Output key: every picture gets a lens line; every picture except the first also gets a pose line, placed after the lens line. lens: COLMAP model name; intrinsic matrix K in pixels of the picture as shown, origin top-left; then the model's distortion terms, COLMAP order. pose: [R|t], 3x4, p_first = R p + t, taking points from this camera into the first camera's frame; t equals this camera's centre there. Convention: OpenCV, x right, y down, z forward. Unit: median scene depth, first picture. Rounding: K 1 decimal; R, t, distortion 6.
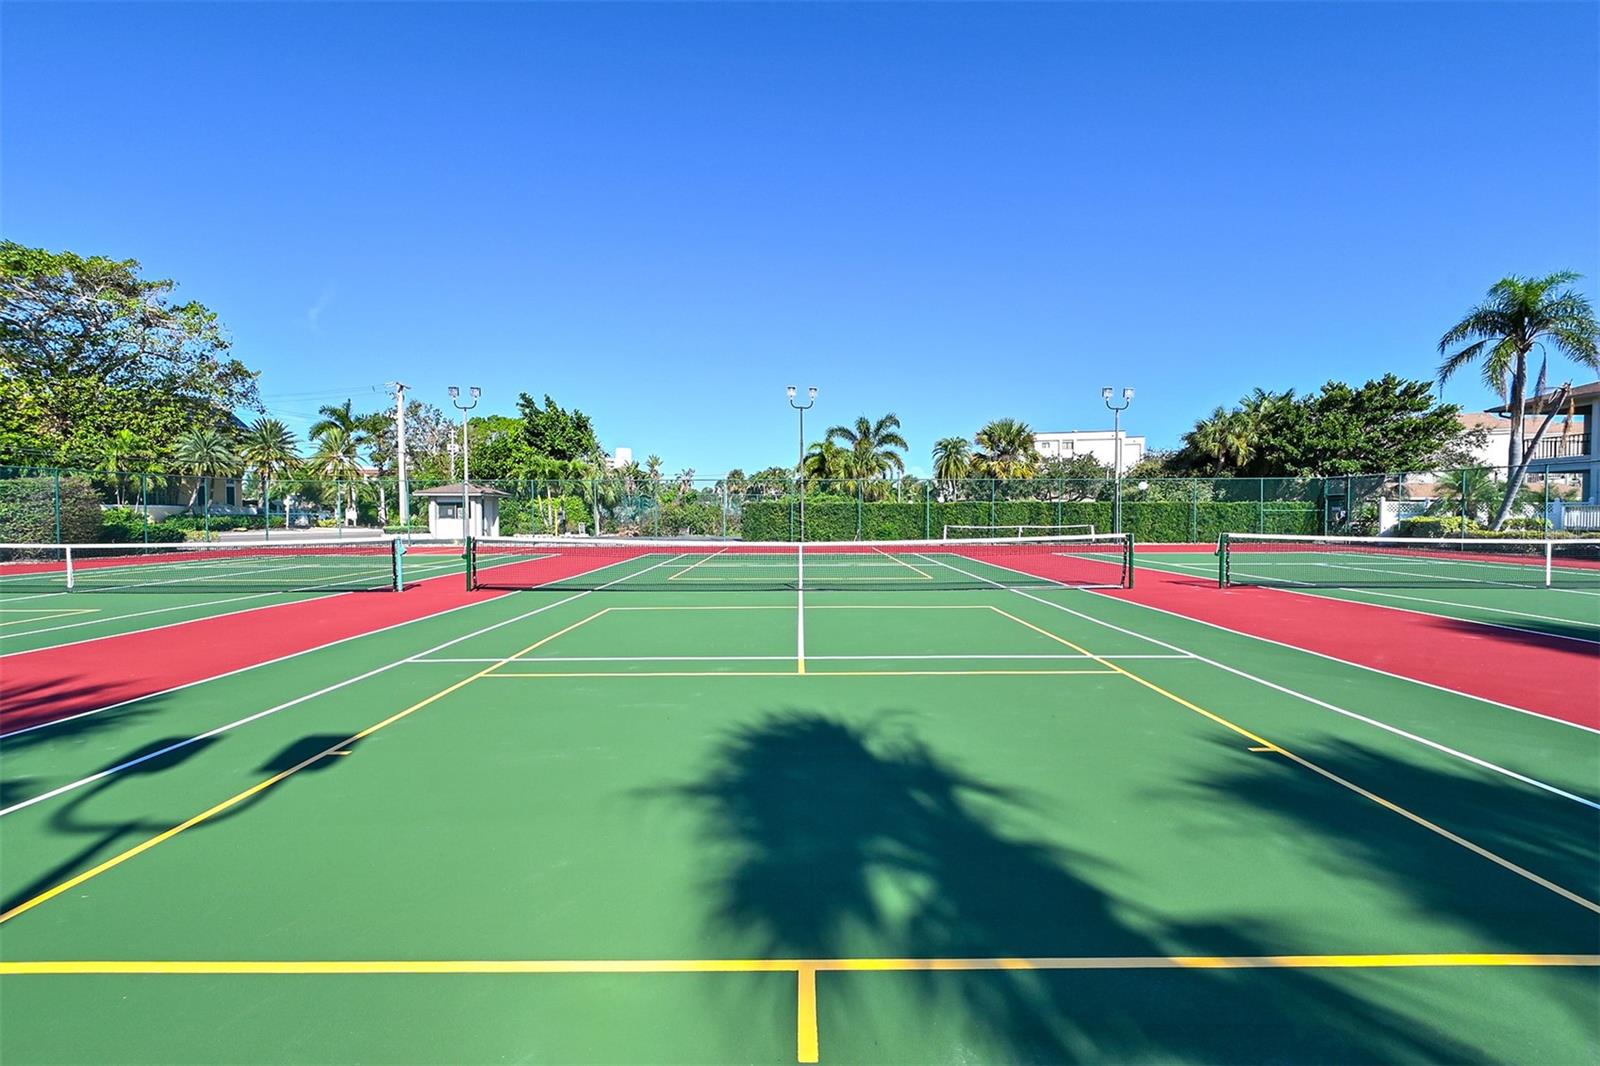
lens RADIAL K [[712.9, 0, 804.6], [0, 712.9, 532.4], [0, 0, 1]] dist [-0.003488, -0.000026]
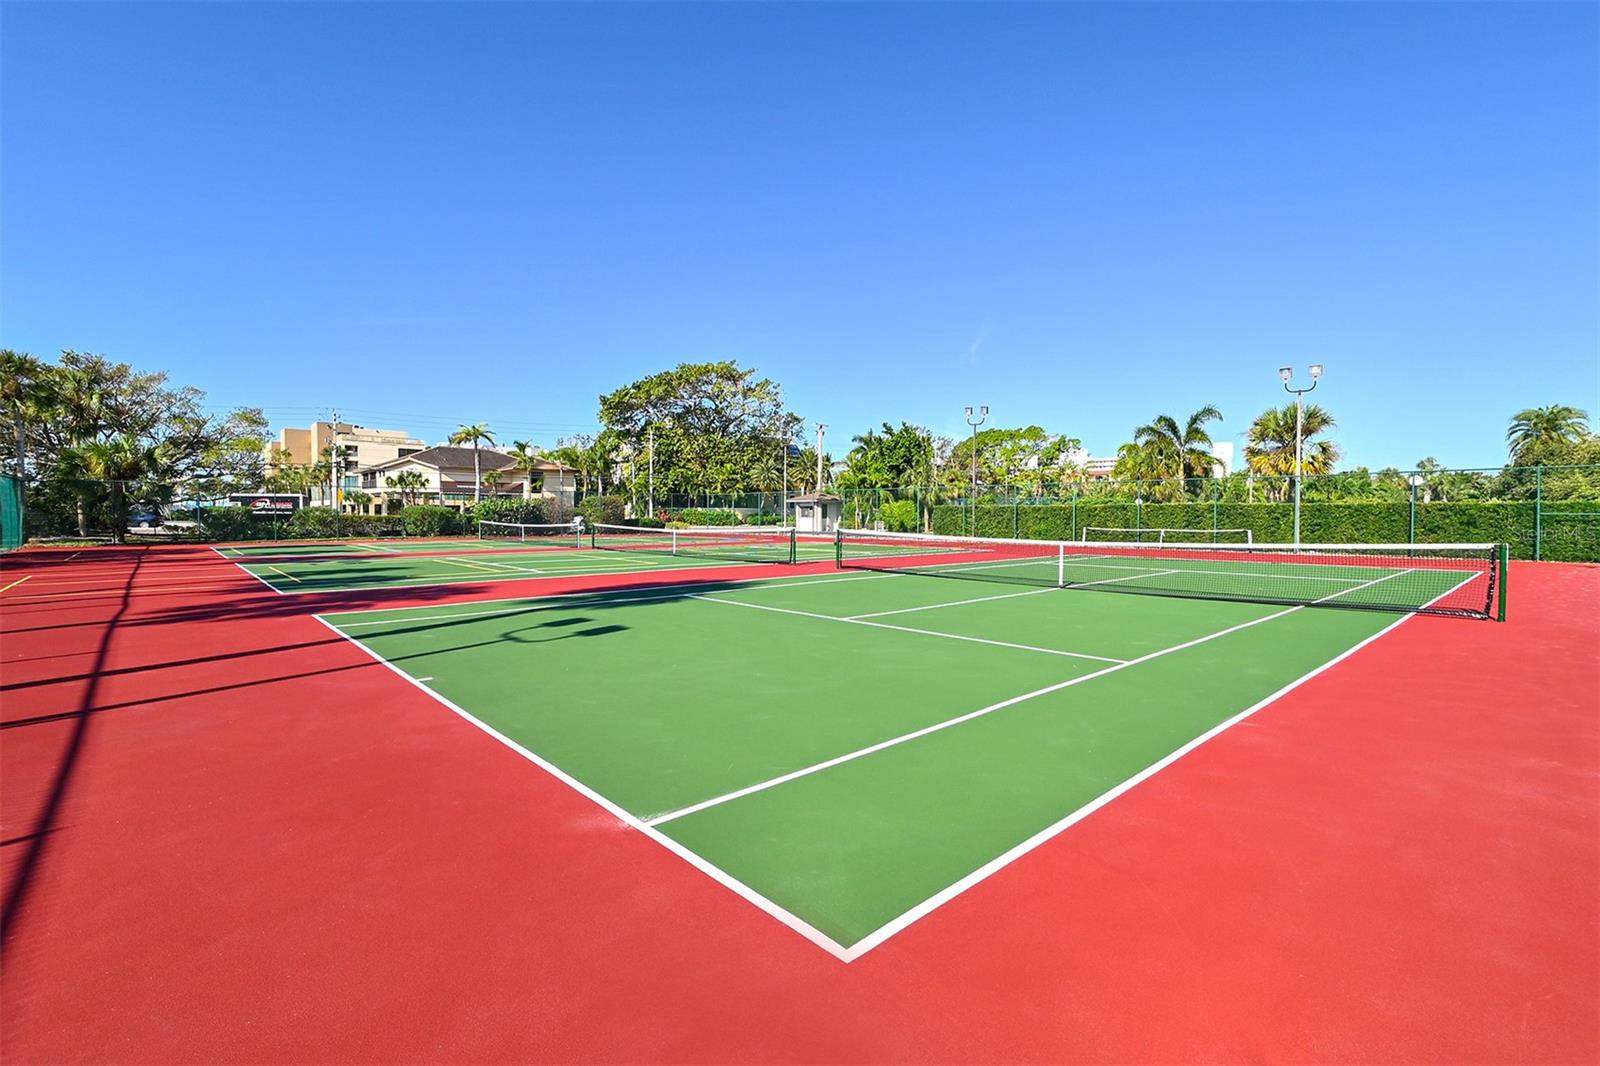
lens RADIAL K [[712.9, 0, 804.3], [0, 712.9, 523.7], [0, 0, 1]] dist [-0.003488, -0.000026]
pose [[0.662025, 0.015295, -0.749326, 0.424534], [-0.027059, 0.999628, -0.003503, -0.000737], [0.748993, 0.022595, 0.662192, 0.026254]]
